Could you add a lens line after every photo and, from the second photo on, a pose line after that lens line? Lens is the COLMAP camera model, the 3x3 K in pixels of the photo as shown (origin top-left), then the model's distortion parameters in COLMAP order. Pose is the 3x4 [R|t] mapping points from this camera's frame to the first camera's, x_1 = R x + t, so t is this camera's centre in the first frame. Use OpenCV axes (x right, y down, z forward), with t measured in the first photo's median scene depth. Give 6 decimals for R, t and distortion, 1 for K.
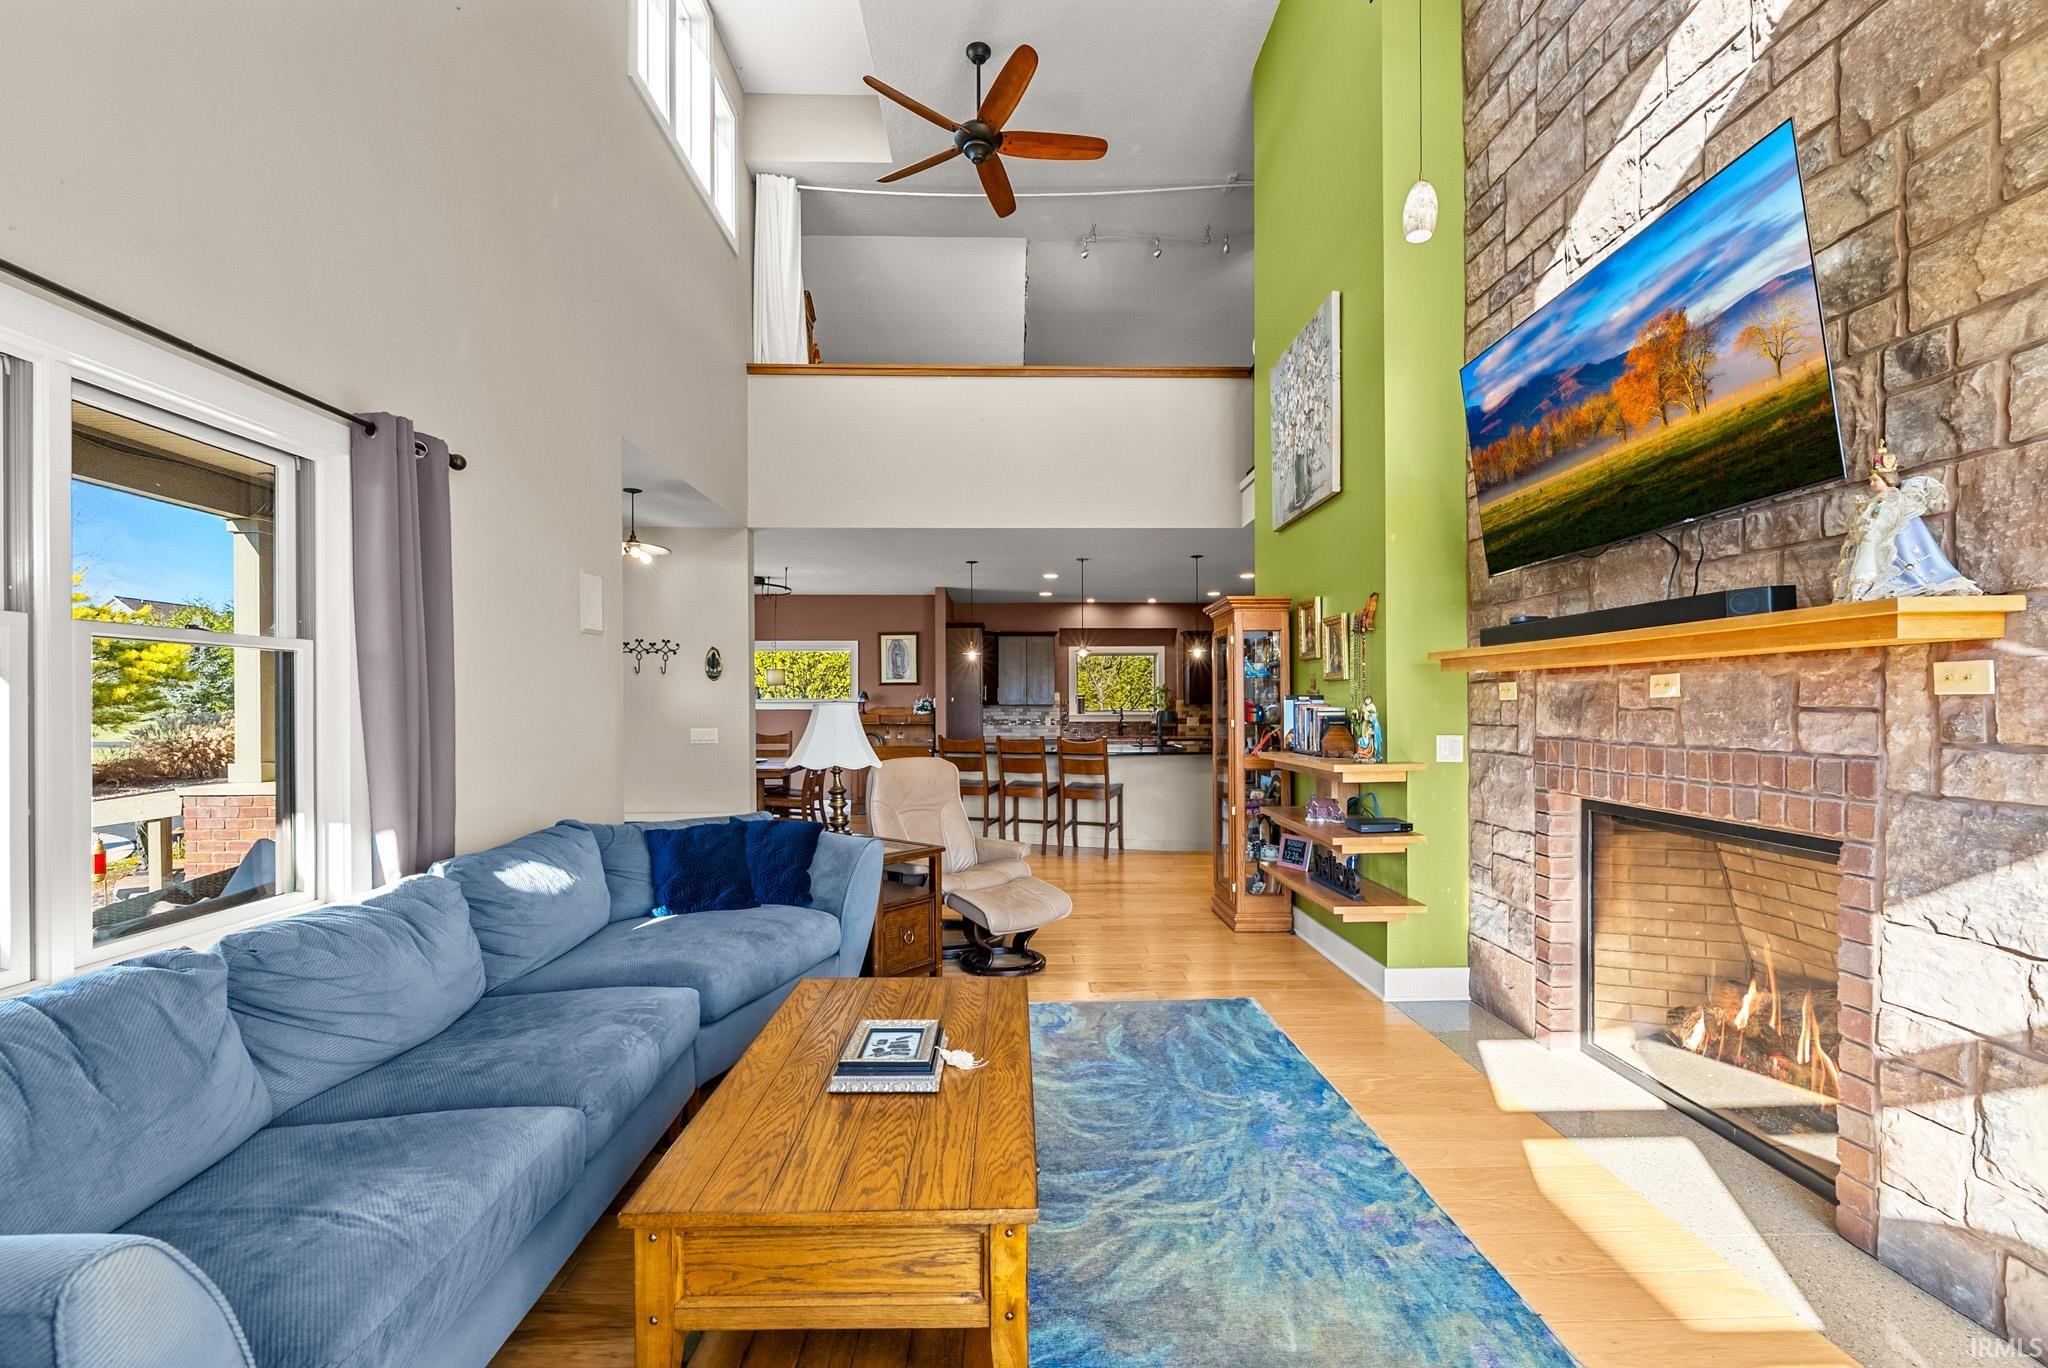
lens RADIAL K [[842.9, 0, 1027.2], [0, 842.9, 694.8], [0, 0, 1]] dist [-0.001335, -0.000244]
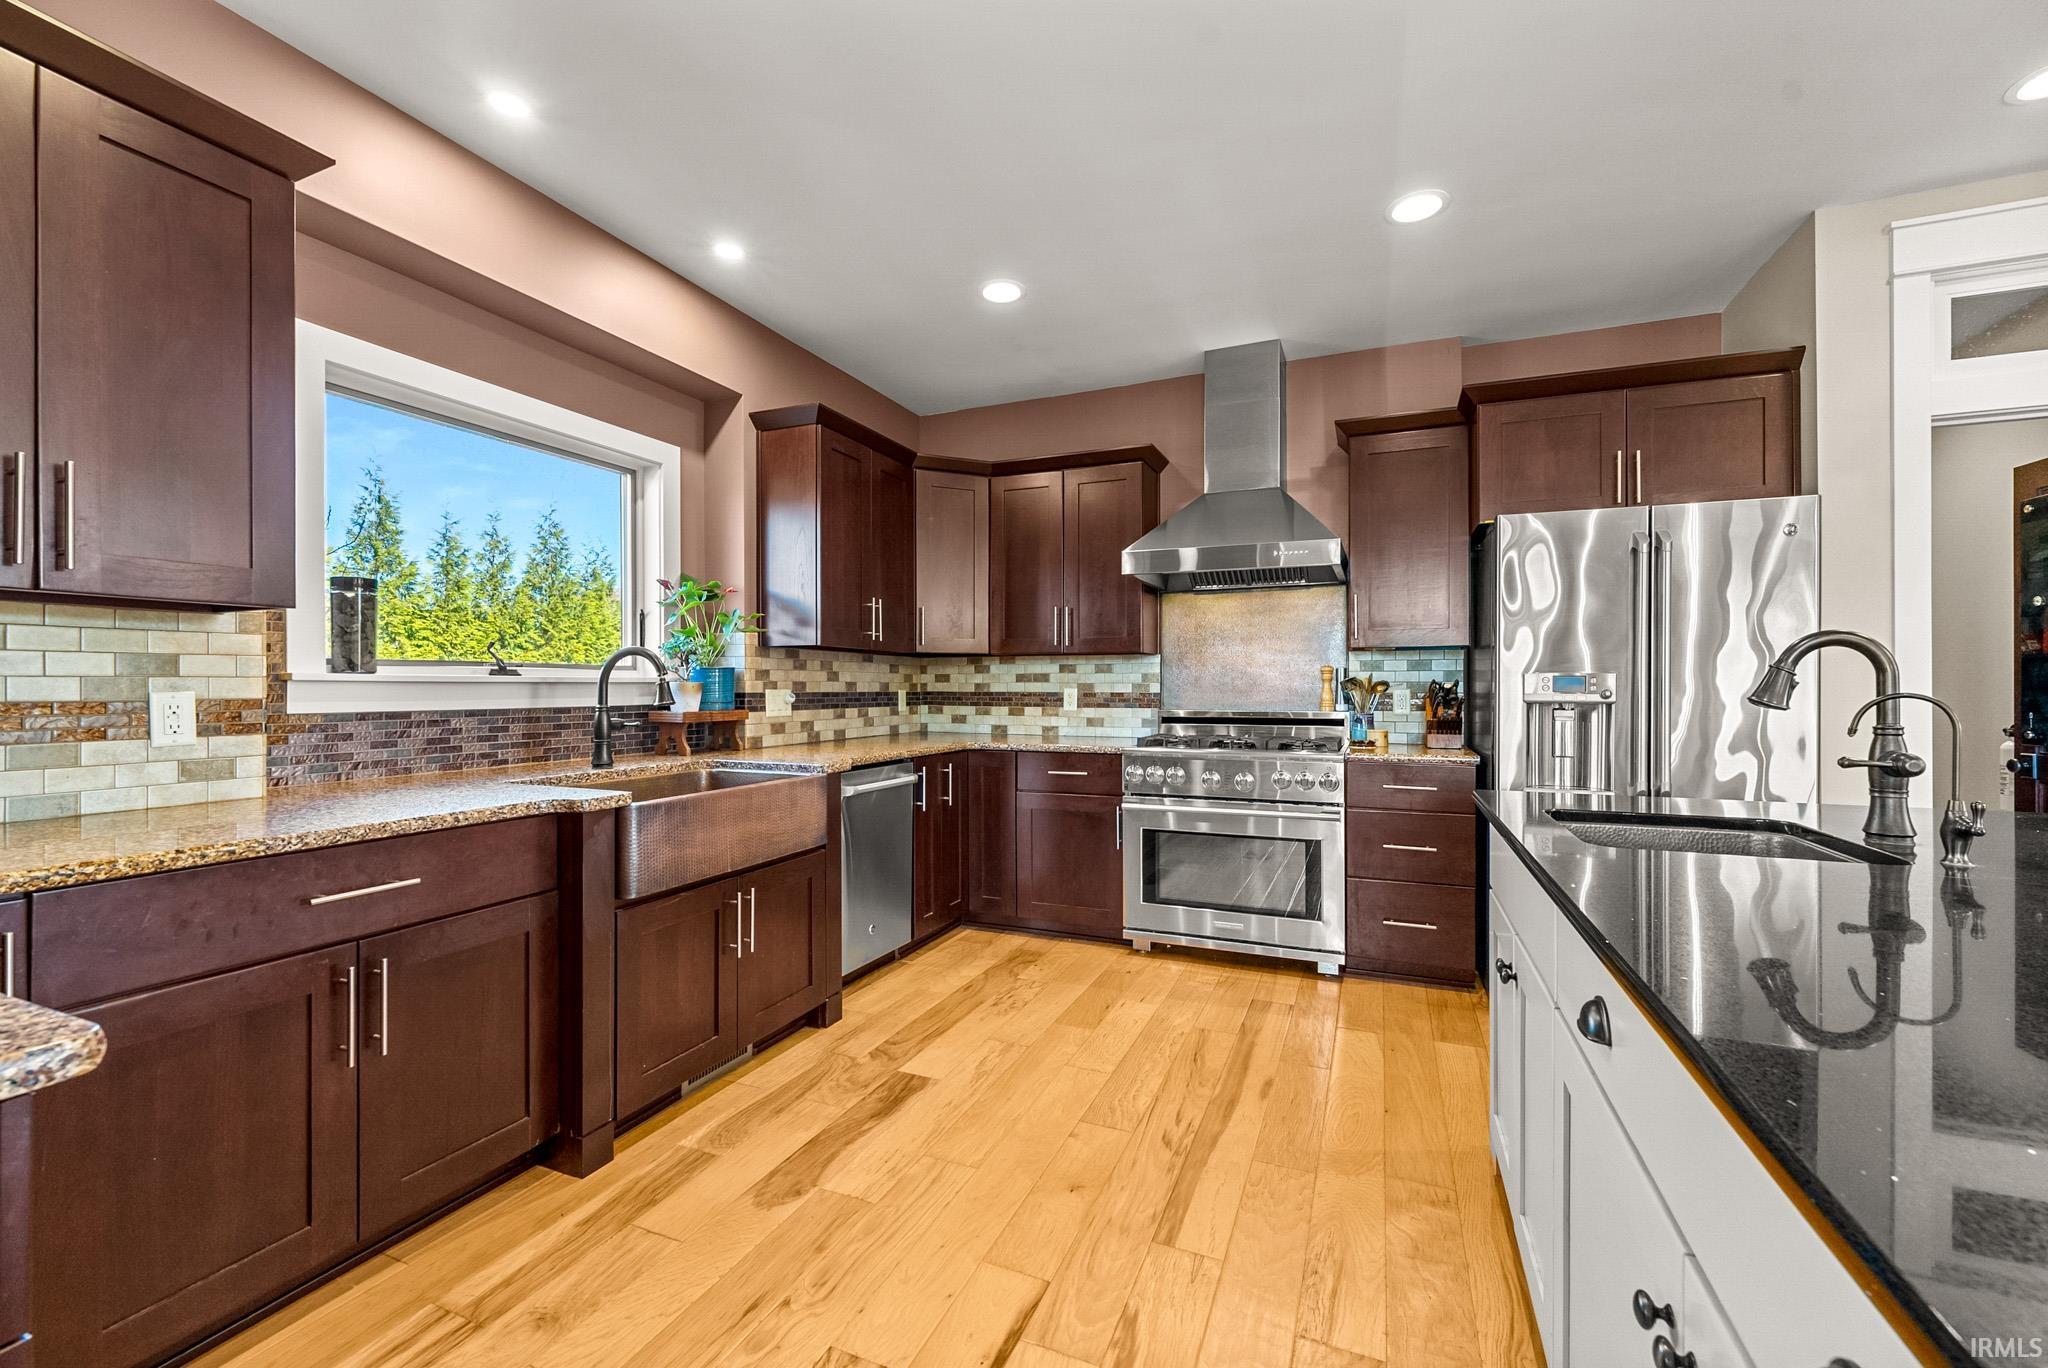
lens RADIAL K [[830.3, 0, 1024.0], [0, 830.3, 684.0], [0, 0, 1]] dist [-0.001234, -0.000247]
pose [[0.418644, 0.006542, 0.908127, -0.050442], [-0.011895, 0.999928, -0.001720, 0.024492], [-0.908072, -0.010082, 0.418692, 0.800660]]
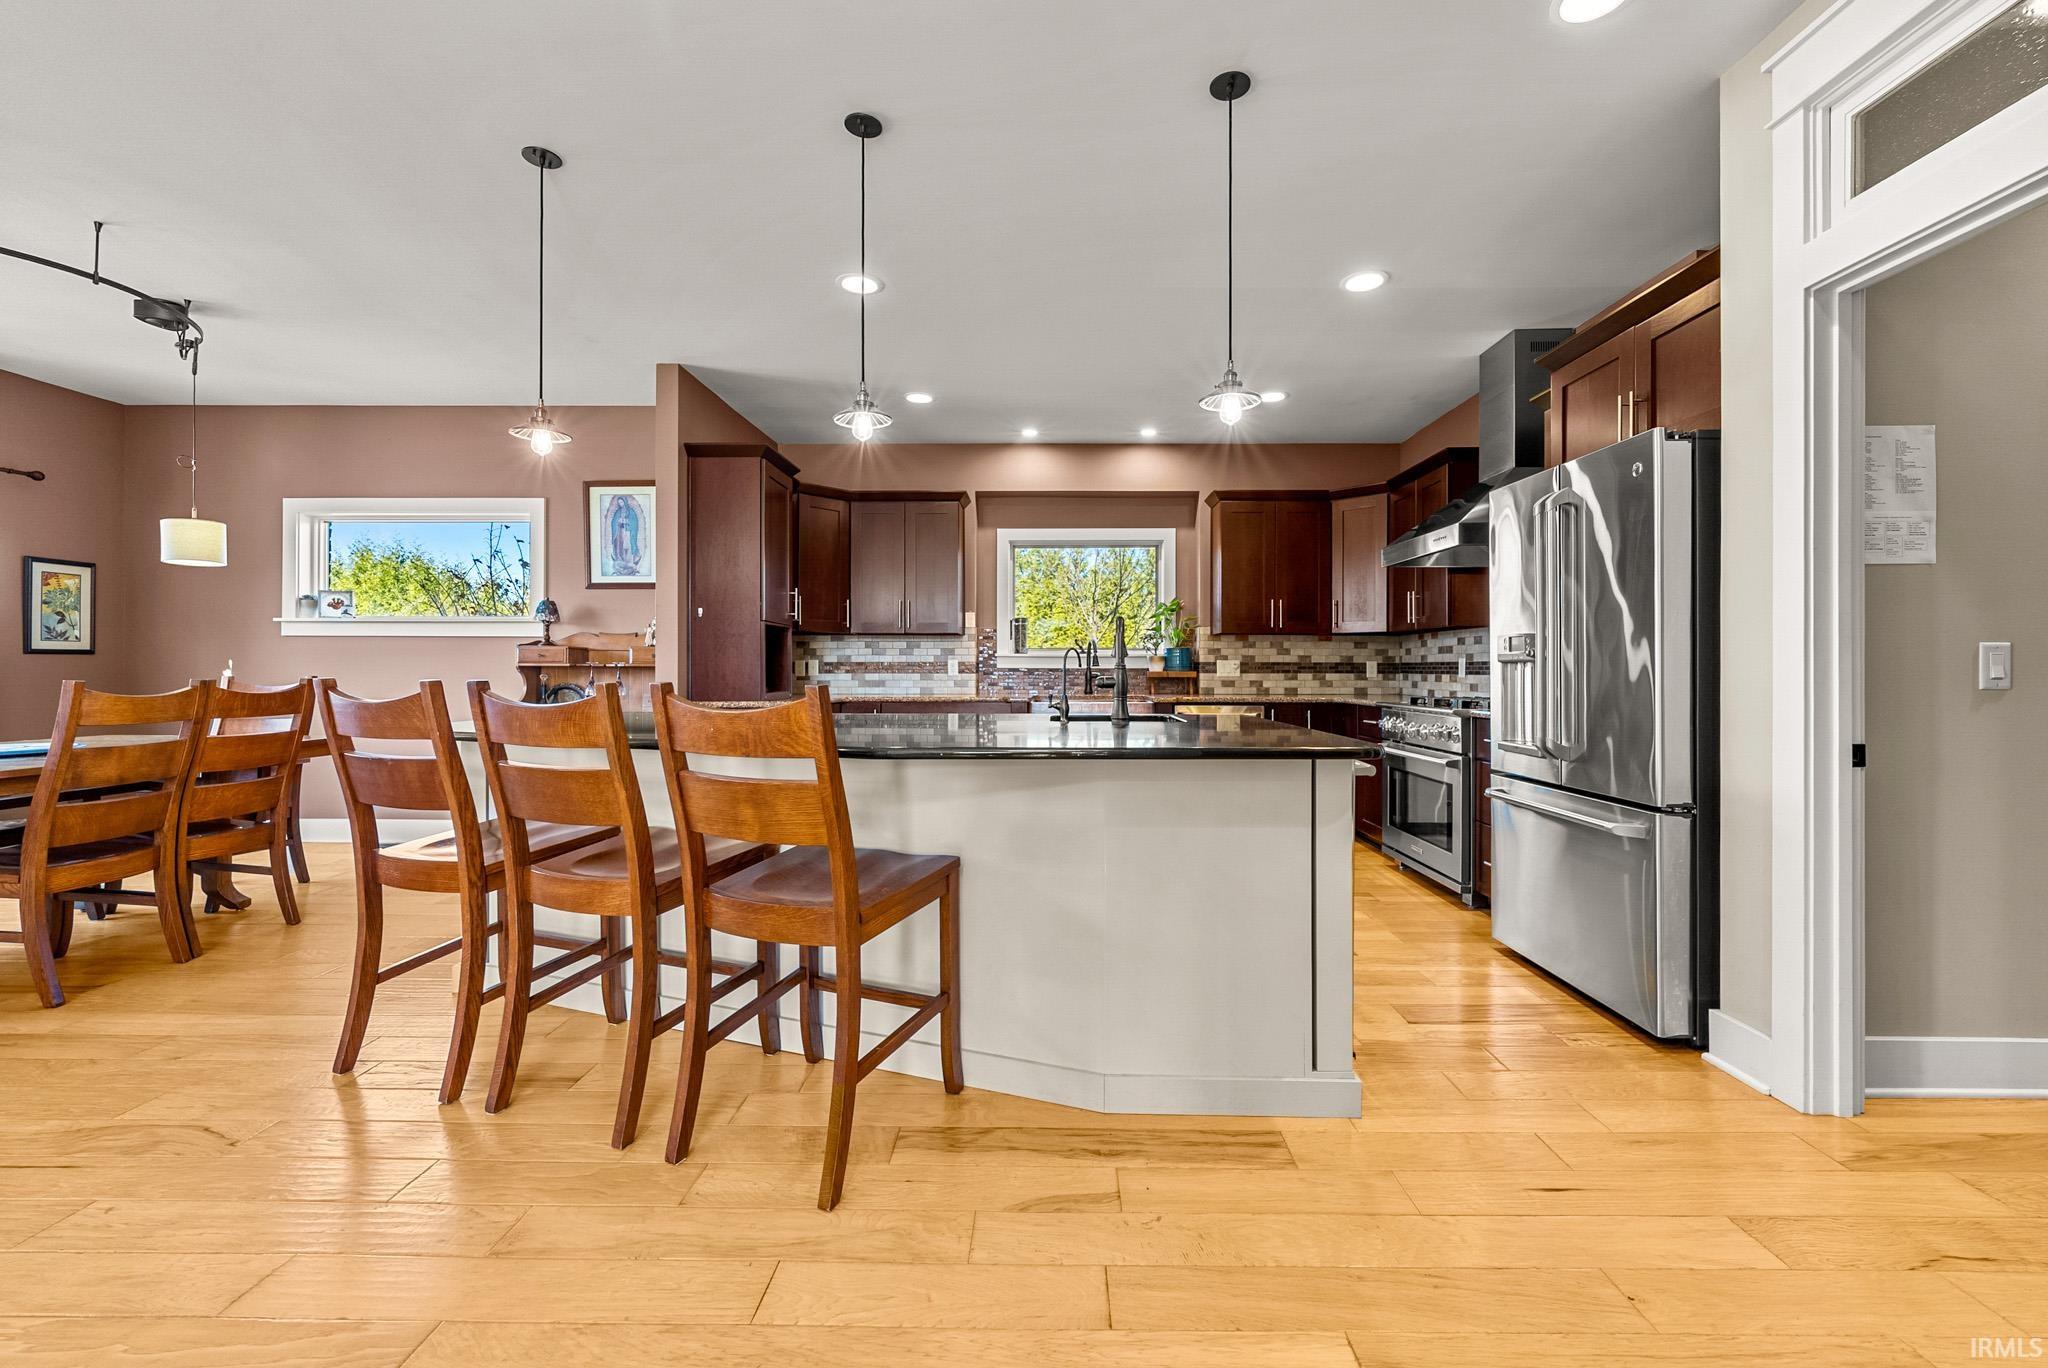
lens RADIAL K [[823.2, 0, 1045.7], [0, 823.2, 669.8], [0, 0, 1]] dist [-0.000794, -0.000032]
pose [[0.999421, 0.005047, -0.033640, 0.101952], [-0.004660, 0.999922, 0.011566, 0.027772], [0.033696, -0.011403, 0.999367, 0.492935]]
